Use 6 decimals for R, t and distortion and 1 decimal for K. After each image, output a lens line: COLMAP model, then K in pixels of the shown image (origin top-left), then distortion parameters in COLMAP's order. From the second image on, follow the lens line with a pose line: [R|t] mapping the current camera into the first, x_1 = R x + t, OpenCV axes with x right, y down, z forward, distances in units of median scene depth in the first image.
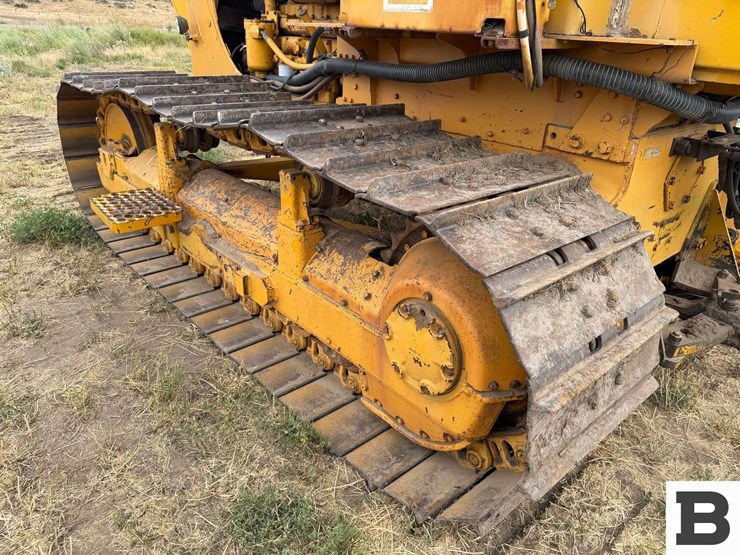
lens RADIAL K [[524.7, 0, 372.6], [0, 524.7, 274.3], [0, 0, 1]] dist [0.065809, -0.101840]
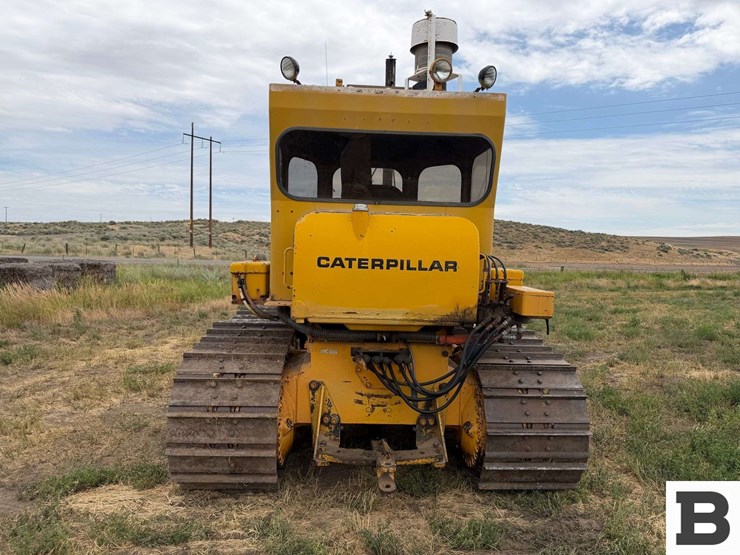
lens RADIAL K [[528.9, 0, 372.4], [0, 528.9, 274.2], [0, 0, 1]] dist [0.023399, -0.031086]
pose [[0.774079, 0.006949, -0.633051, 1.535930], [-0.262005, 0.913806, -0.310342, 0.076022], [0.576329, 0.406092, 0.709179, -0.404592]]
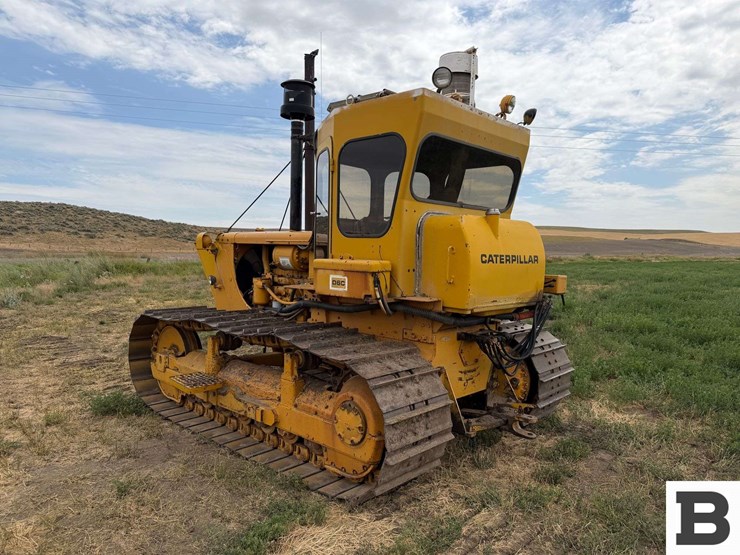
lens RADIAL K [[528.9, 0, 372.4], [0, 528.9, 274.2], [0, 0, 1]] dist [0.023399, -0.031086]
pose [[0.995872, -0.026012, 0.086967, 0.002618], [0.056941, 0.925140, -0.375331, 0.284177], [-0.070693, 0.378733, 0.922802, -0.969275]]
